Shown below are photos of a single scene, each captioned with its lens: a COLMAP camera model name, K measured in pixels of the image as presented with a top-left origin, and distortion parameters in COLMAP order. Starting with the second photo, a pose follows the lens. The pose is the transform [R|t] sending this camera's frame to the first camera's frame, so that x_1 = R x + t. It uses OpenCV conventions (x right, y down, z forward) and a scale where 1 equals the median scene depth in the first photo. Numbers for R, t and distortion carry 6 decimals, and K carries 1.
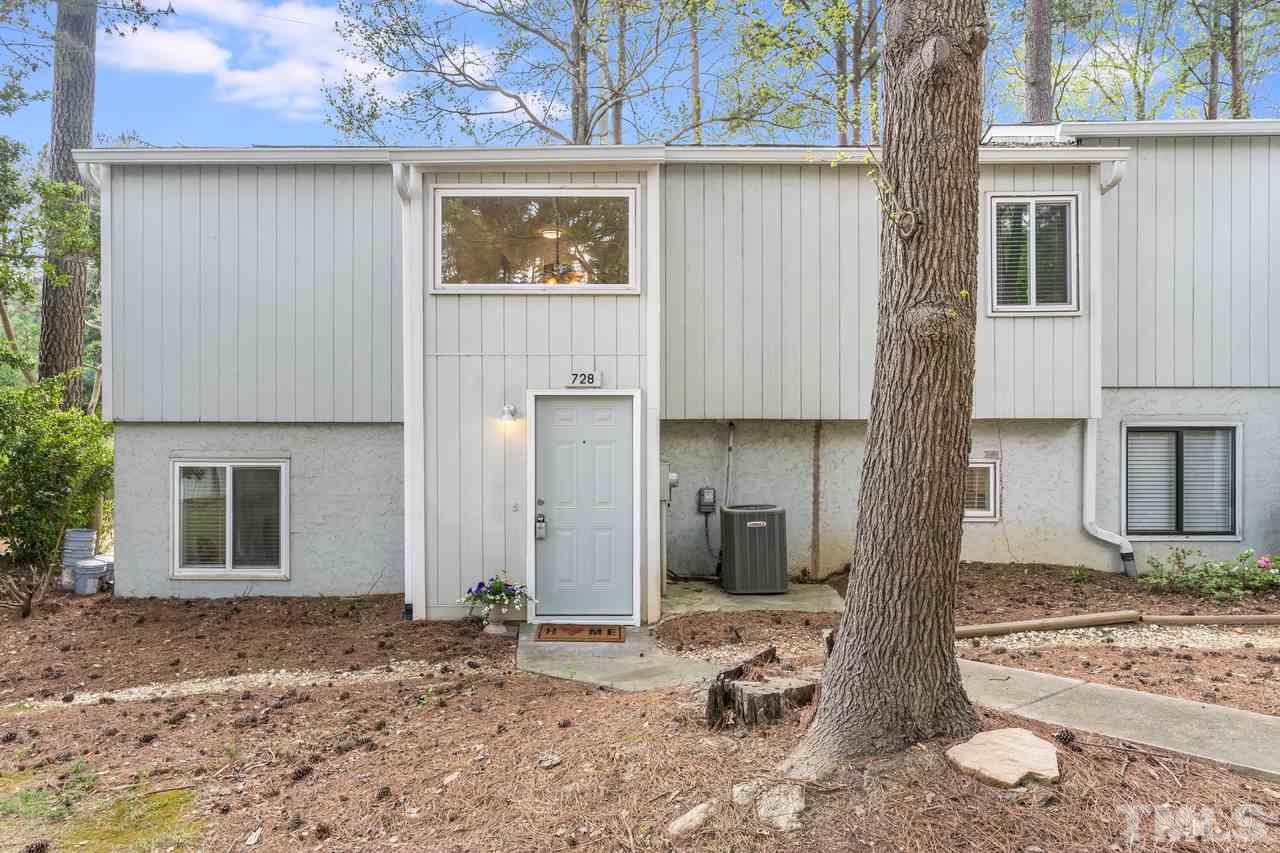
lens RADIAL K [[852.5, 0, 640.6], [0, 852.5, 431.7], [0, 0, 1]] dist [-0.002456, 0.000571]
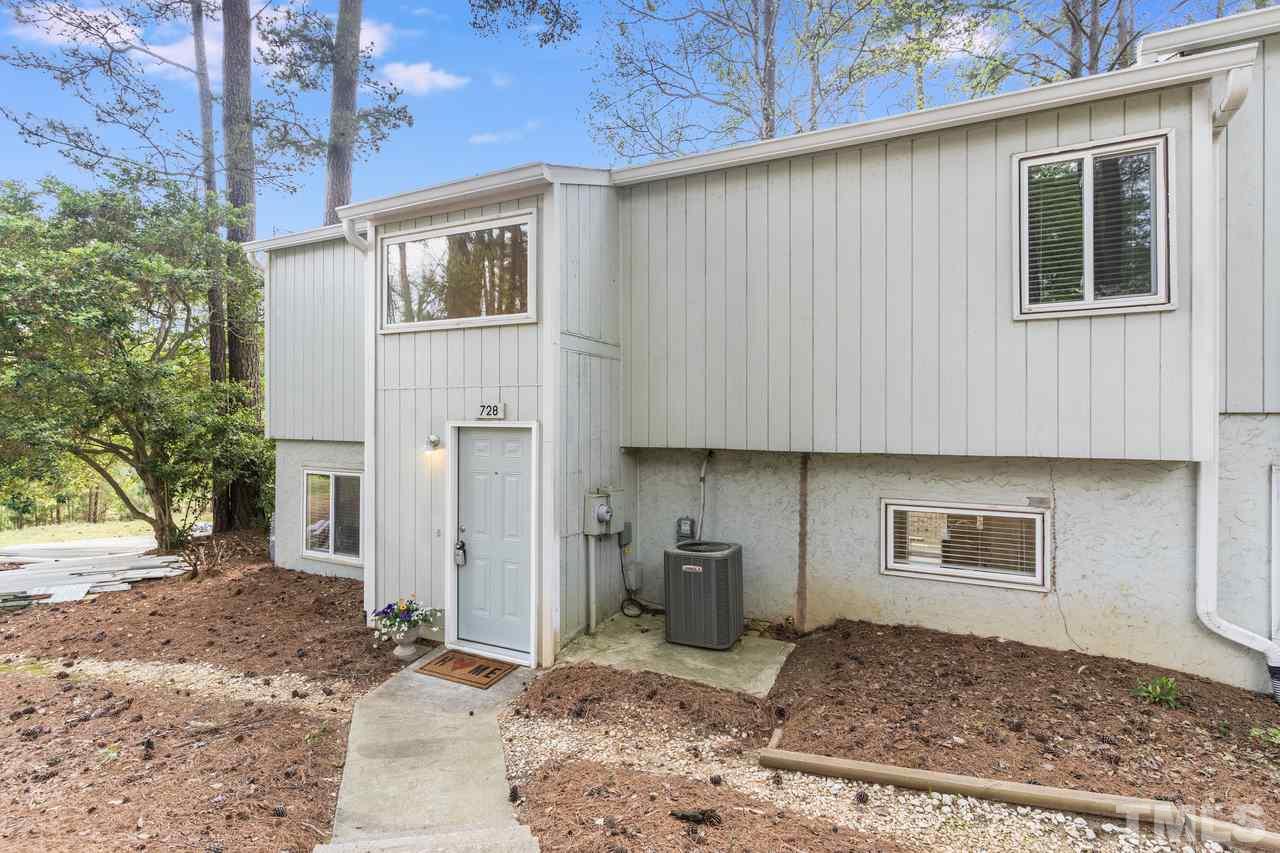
lens RADIAL K [[623.9, 0, 638.5], [0, 623.9, 420.0], [0, 0, 1]] dist [0.001644, -0.001021]
pose [[0.895705, 0.005838, -0.444610, 0.356067], [-0.009358, 0.999940, -0.005722, -0.041557], [0.444550, 0.009286, 0.895706, 0.363065]]
